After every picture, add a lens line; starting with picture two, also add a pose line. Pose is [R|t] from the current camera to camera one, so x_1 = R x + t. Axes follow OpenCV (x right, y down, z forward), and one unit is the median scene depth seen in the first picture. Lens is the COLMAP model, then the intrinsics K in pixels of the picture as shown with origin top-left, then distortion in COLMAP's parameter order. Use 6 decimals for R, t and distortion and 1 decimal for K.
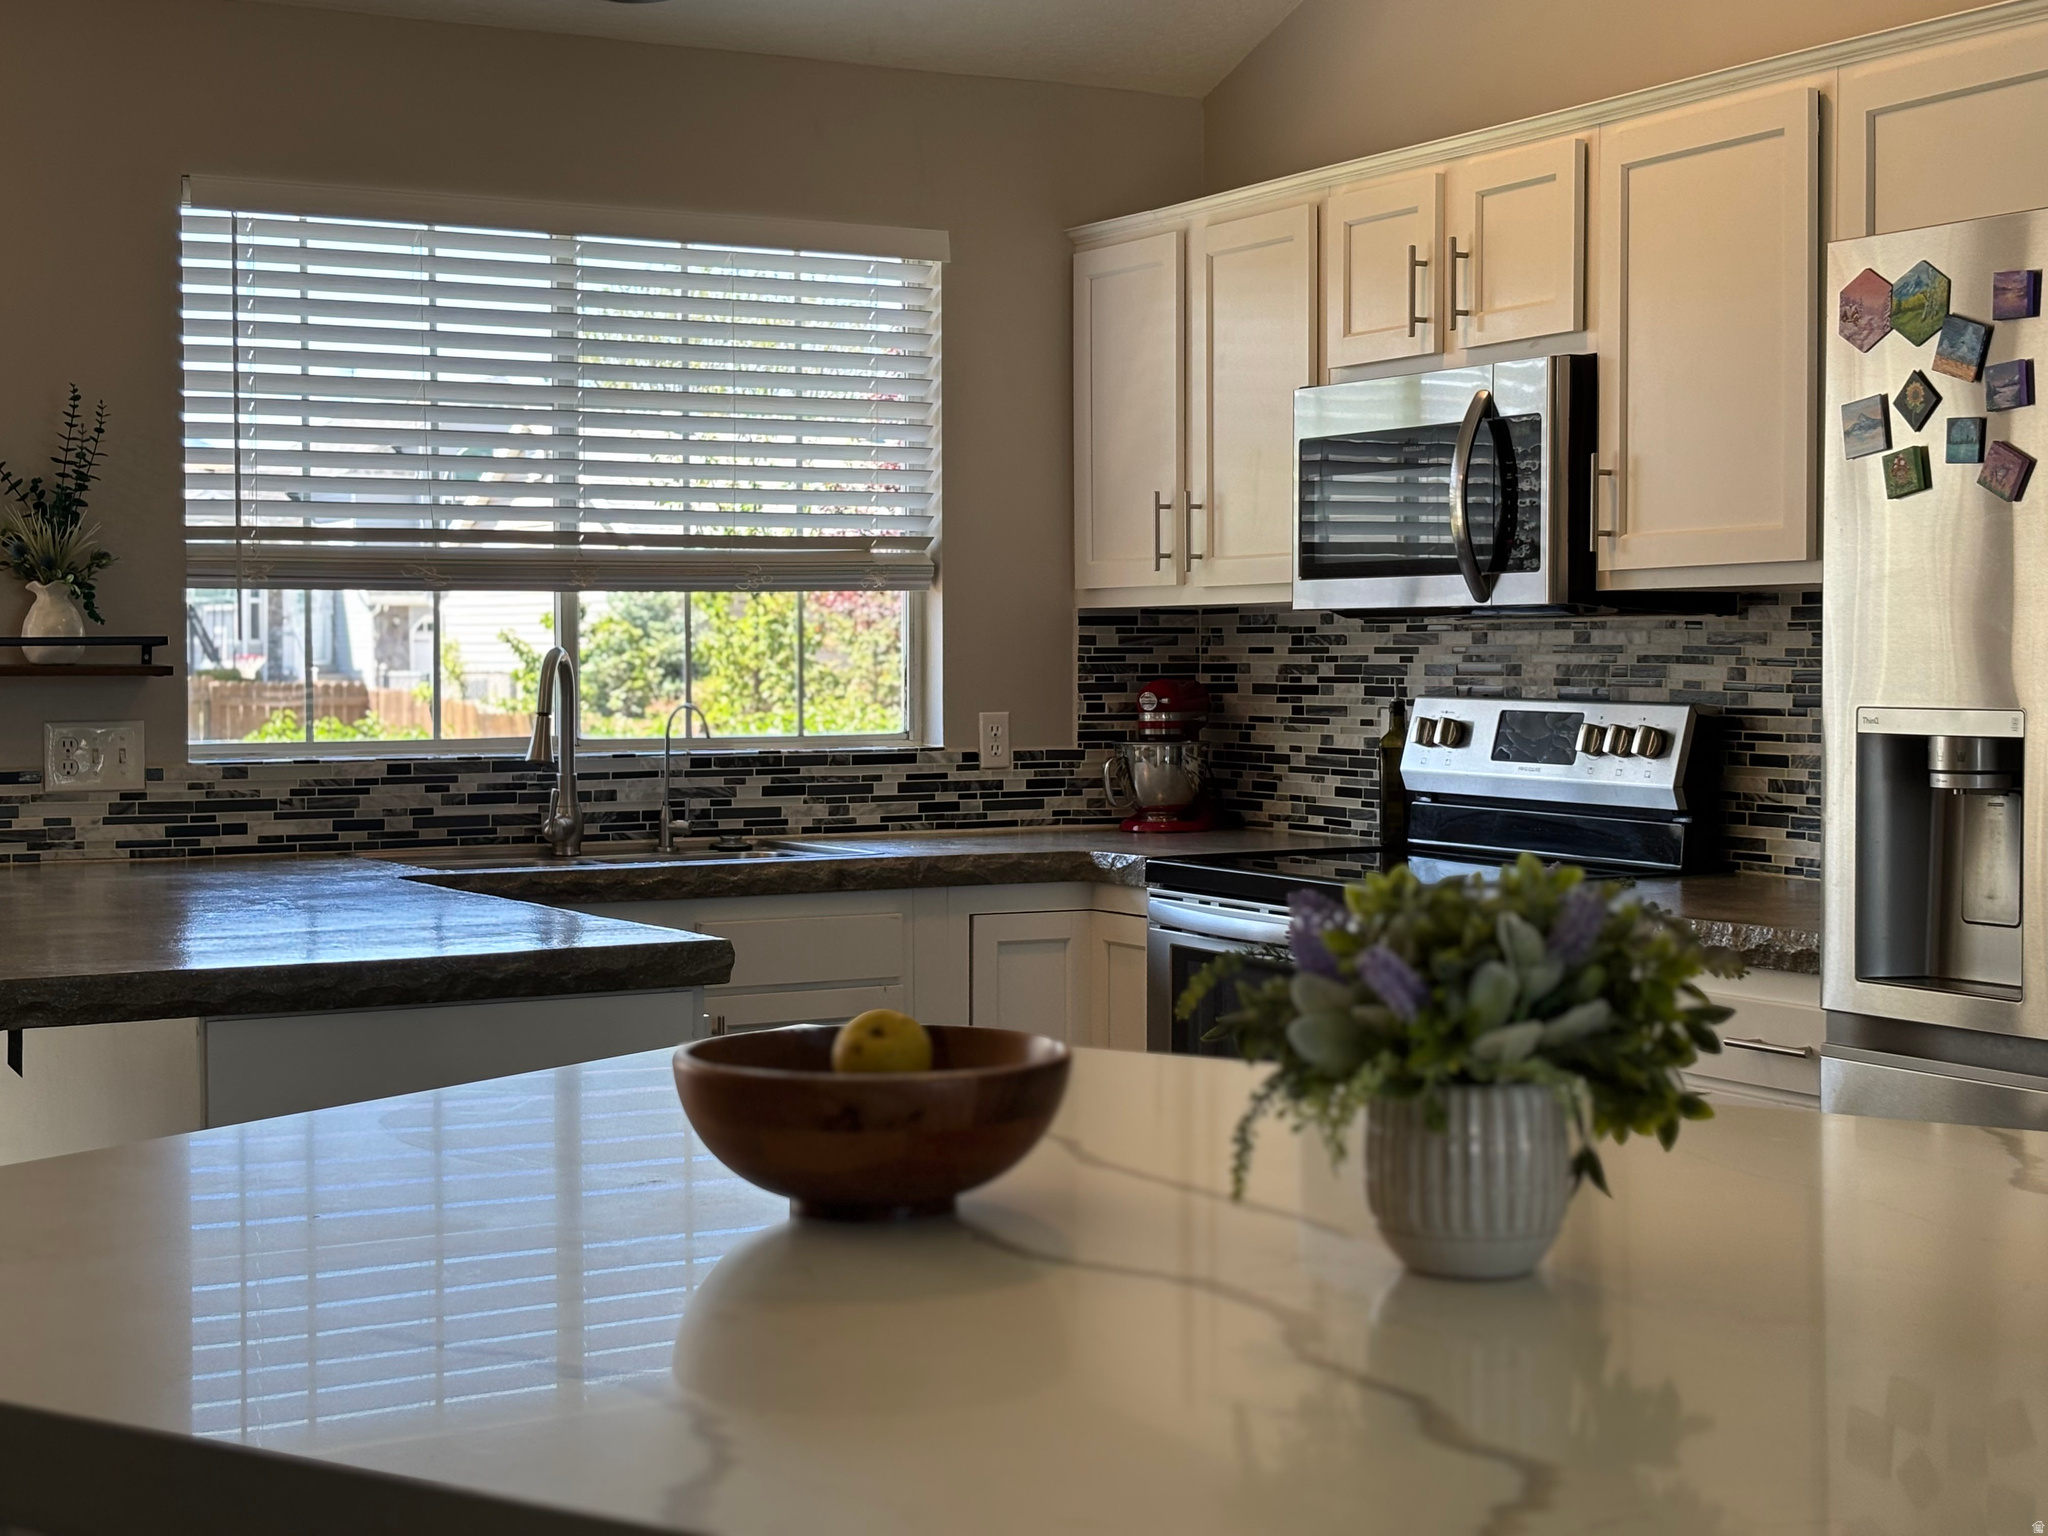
lens RADIAL K [[3172.8, 0, 1073.1], [0, 3172.8, 763.1], [0, 0, 1]] dist [0.298506, -1.511314]
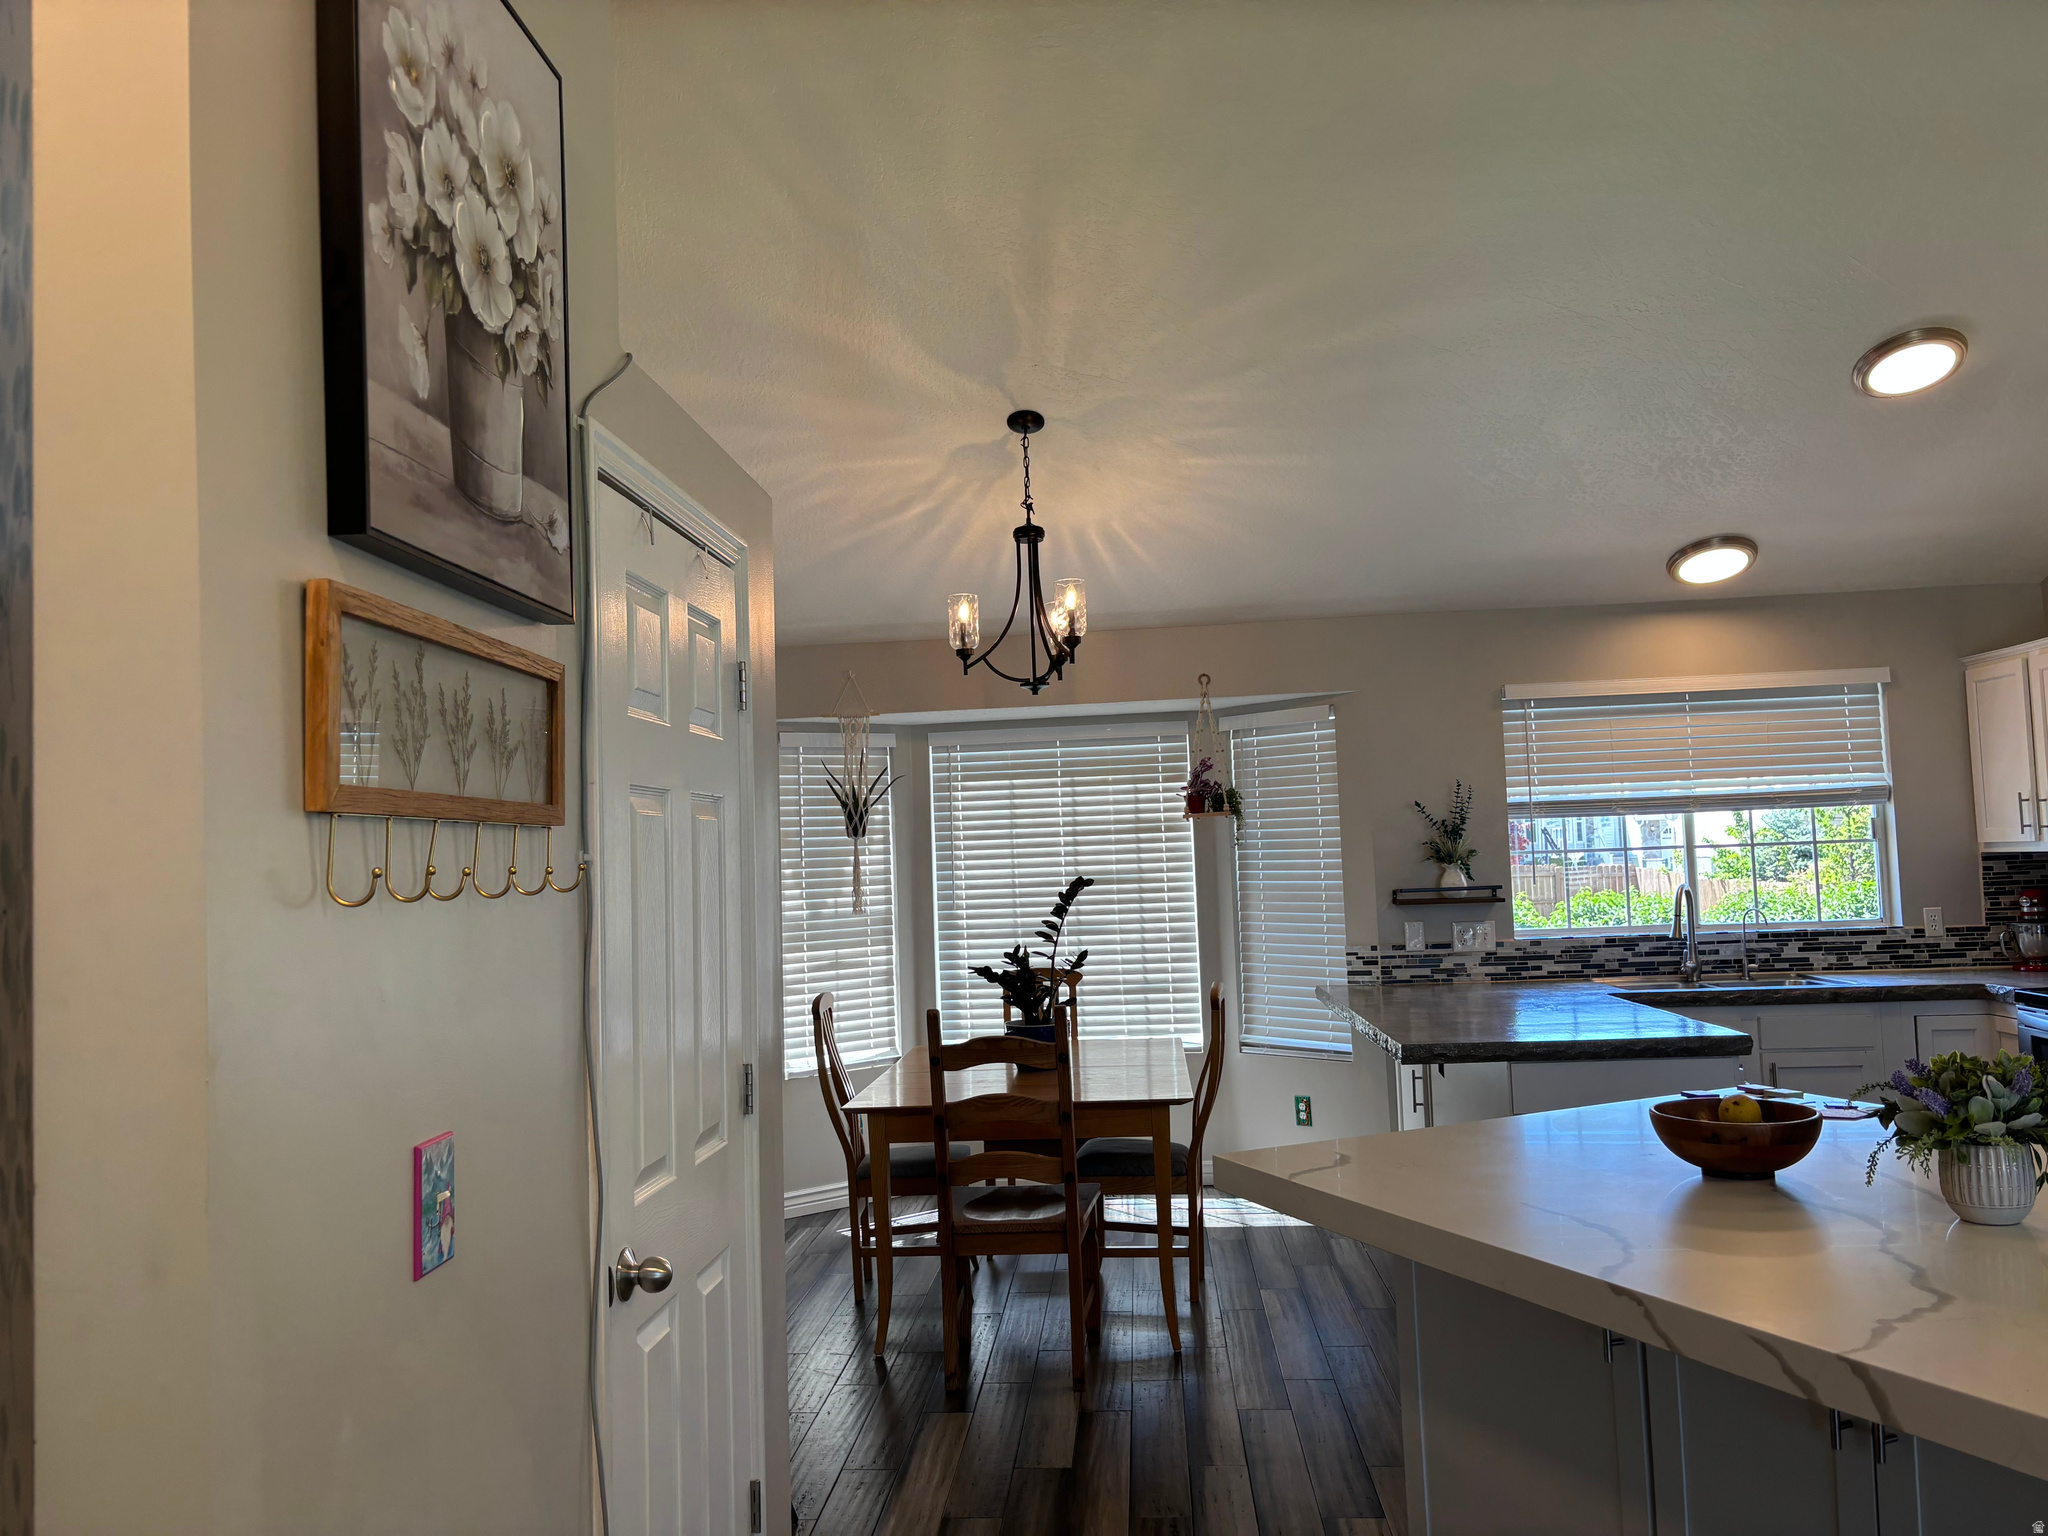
lens RADIAL K [[1582.0, 0, 1024.0], [0, 1582.0, 768.0], [0, 0, 1]] dist [0.057548, -0.044153]
pose [[0.830609, -0.062010, -0.553392, 0.069945], [0.017608, 0.996208, -0.085201, -0.030612], [0.556577, 0.061025, 0.828552, -0.143837]]
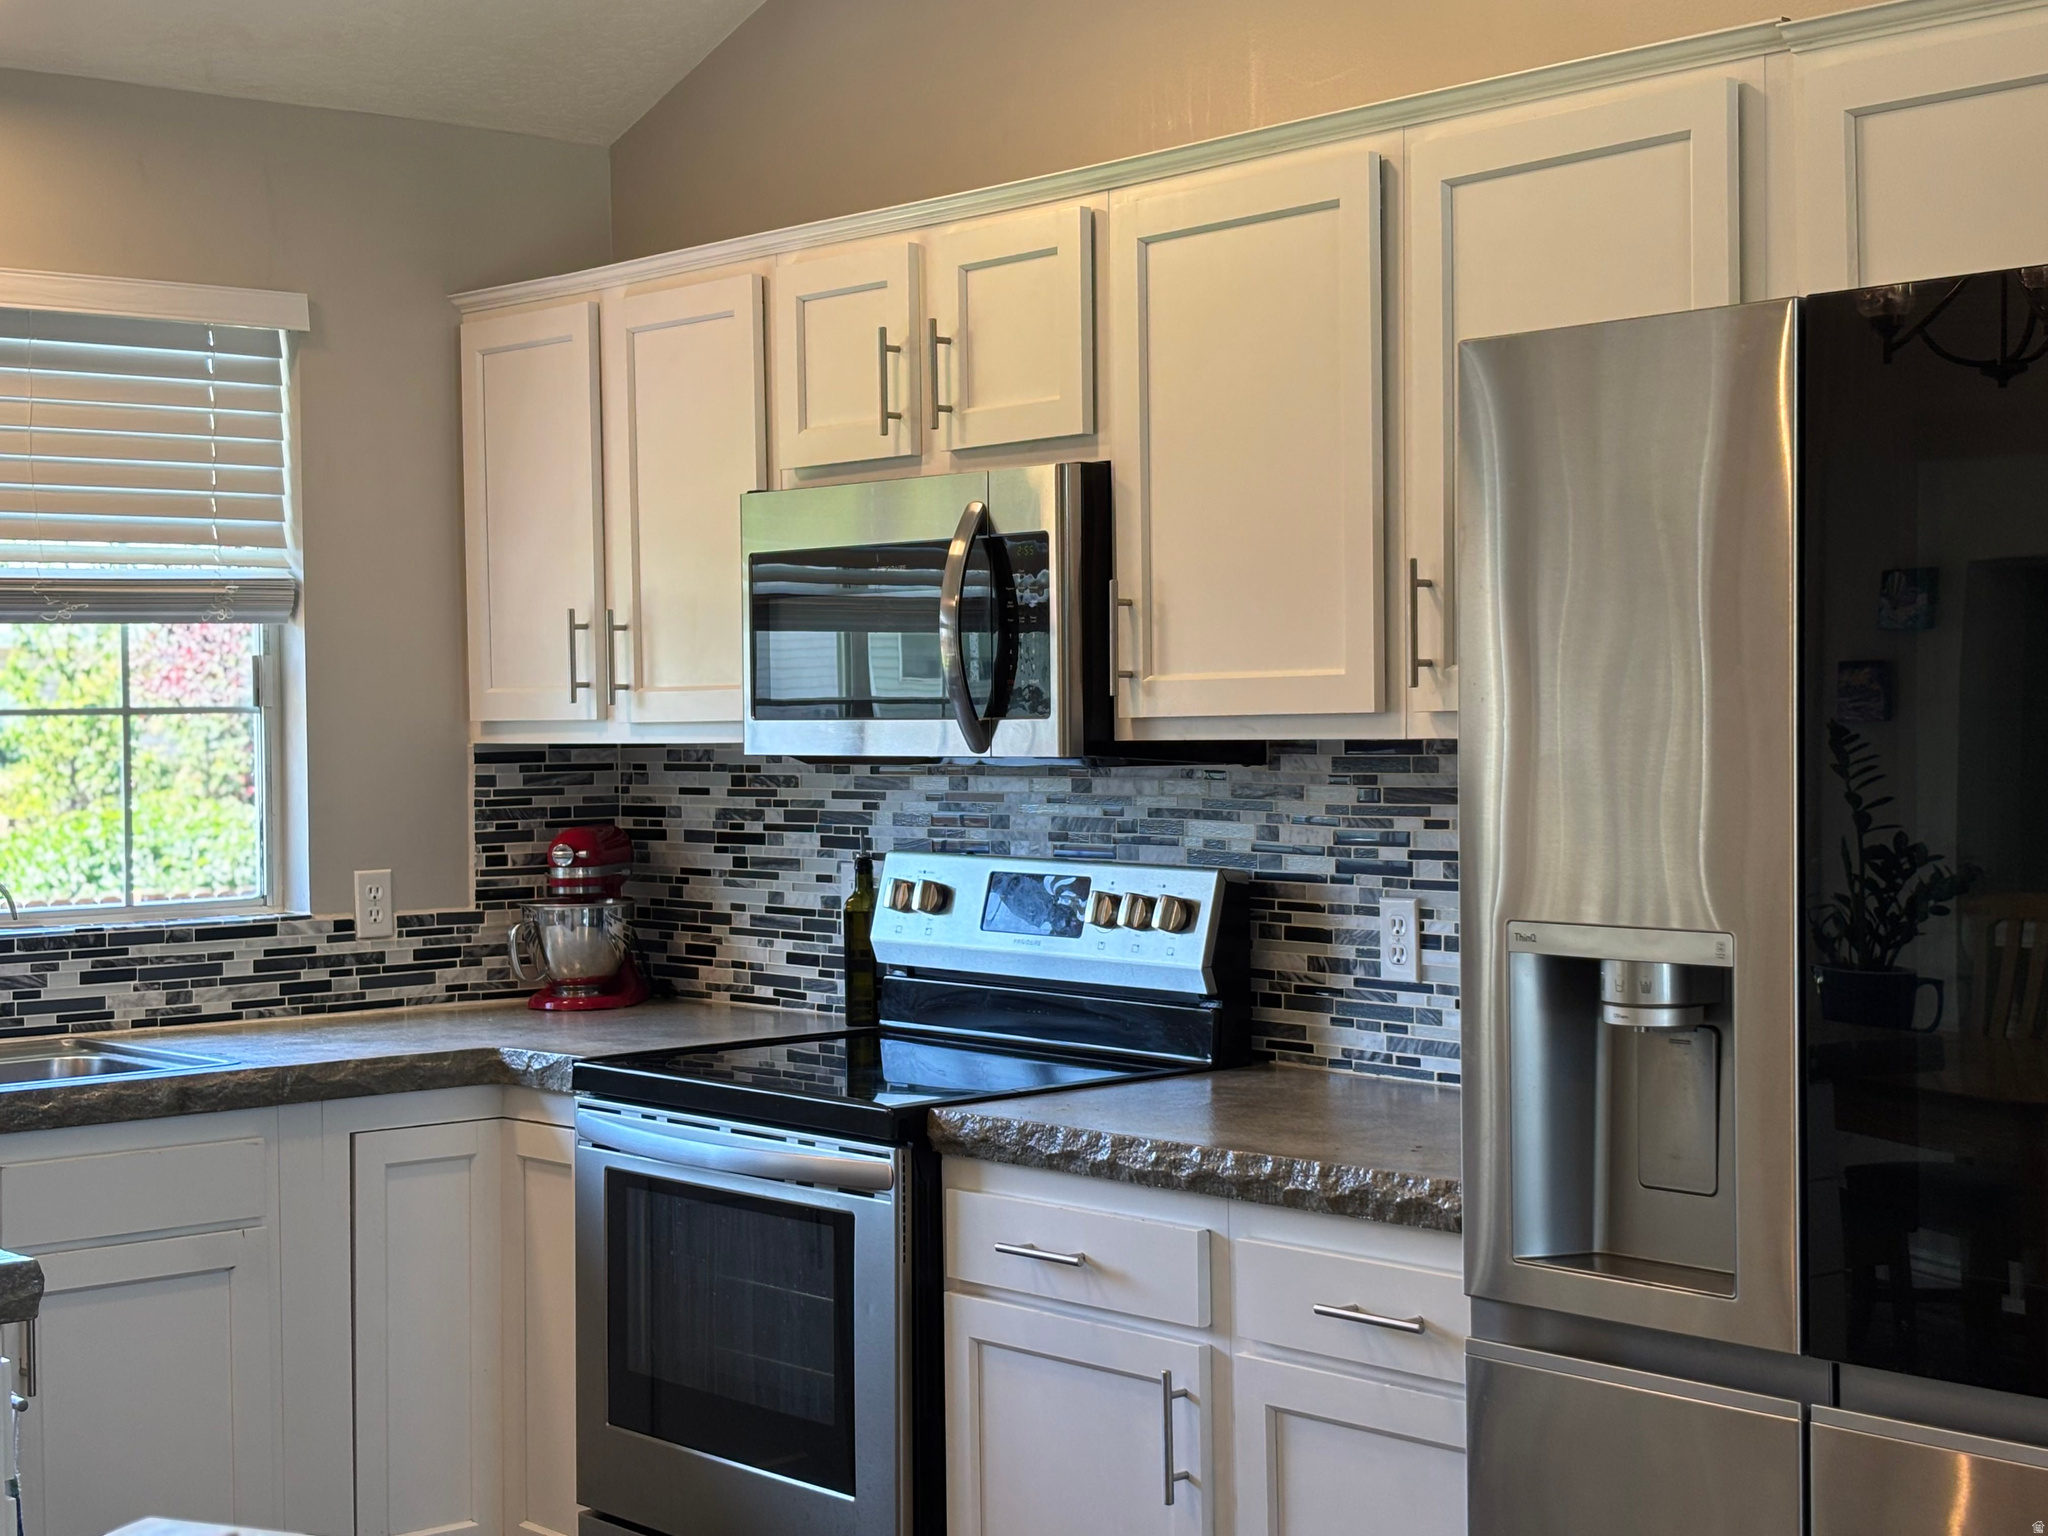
lens RADIAL K [[3129.7, 0, 1030.1], [0, 3129.7, 801.6], [0, 0, 1]] dist [0.279072, -1.191057]
pose [[0.981302, -0.013714, 0.191988, -0.016344], [0.014845, 0.999880, -0.004455, -0.031188], [-0.191904, 0.007222, 0.981387, 0.171900]]
